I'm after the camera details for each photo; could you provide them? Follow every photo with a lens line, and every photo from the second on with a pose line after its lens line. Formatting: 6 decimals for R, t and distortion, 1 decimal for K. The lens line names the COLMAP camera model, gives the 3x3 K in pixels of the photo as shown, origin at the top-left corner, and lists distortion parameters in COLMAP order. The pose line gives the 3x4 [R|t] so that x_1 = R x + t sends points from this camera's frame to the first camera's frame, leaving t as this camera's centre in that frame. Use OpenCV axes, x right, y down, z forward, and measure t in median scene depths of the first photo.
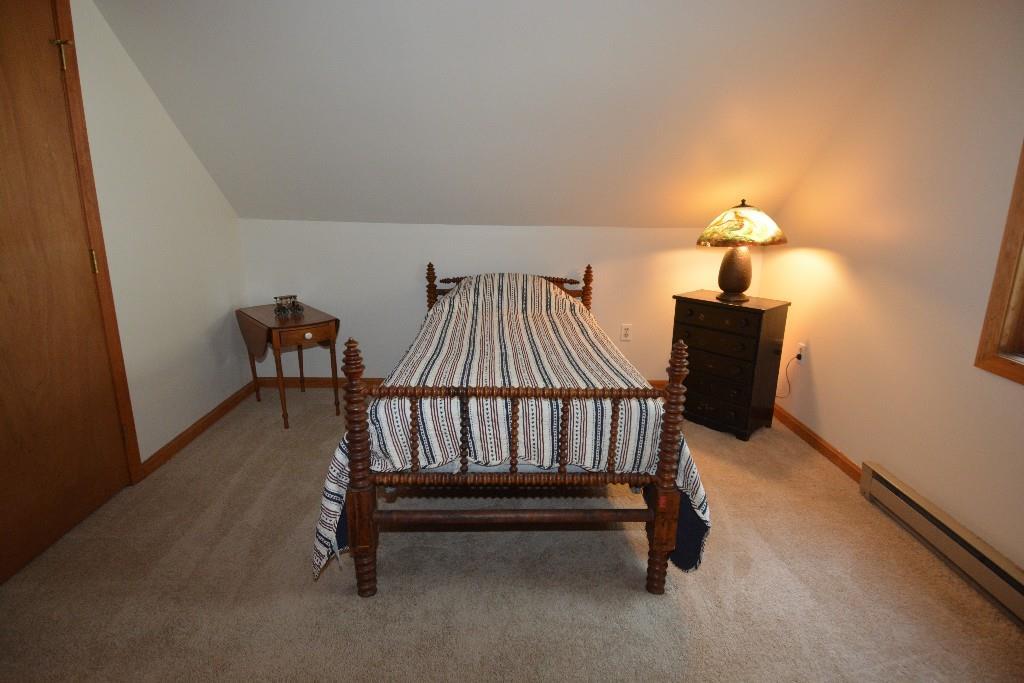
lens RADIAL K [[525.6, 0, 515.4], [0, 525.6, 342.2], [0, 0, 1]] dist [0.045766, -0.051859]
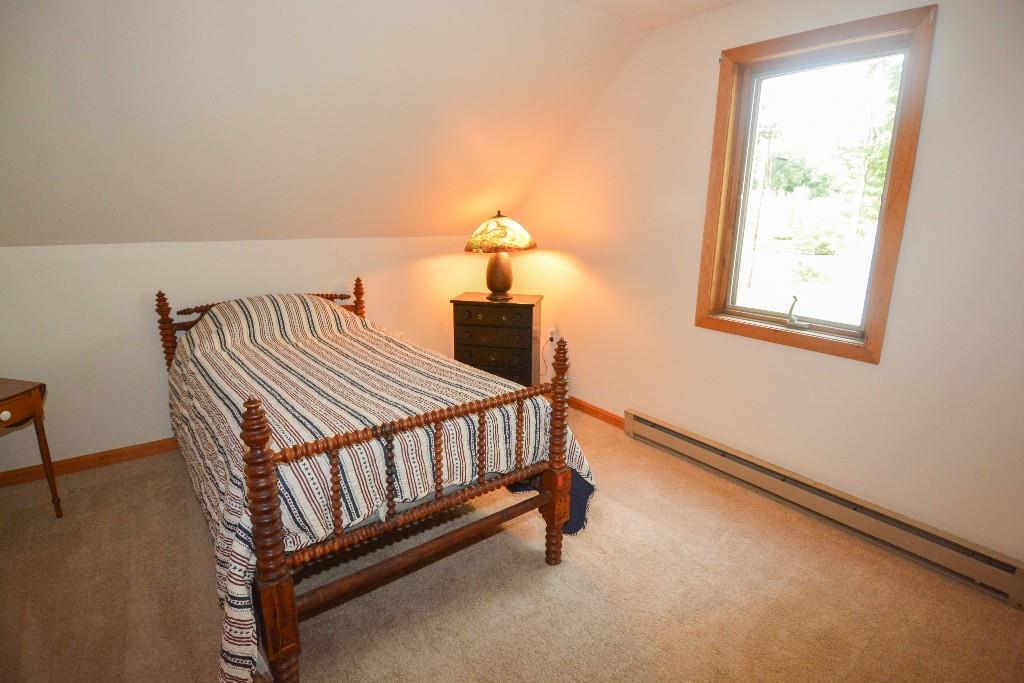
lens RADIAL K [[525.6, 0, 515.4], [0, 525.6, 342.2], [0, 0, 1]] dist [0.045766, -0.051859]
pose [[0.808796, -0.152751, 0.567905, -0.237843], [0.155288, 0.986876, 0.044286, -0.035125], [-0.567216, 0.052370, 0.821902, 0.062956]]
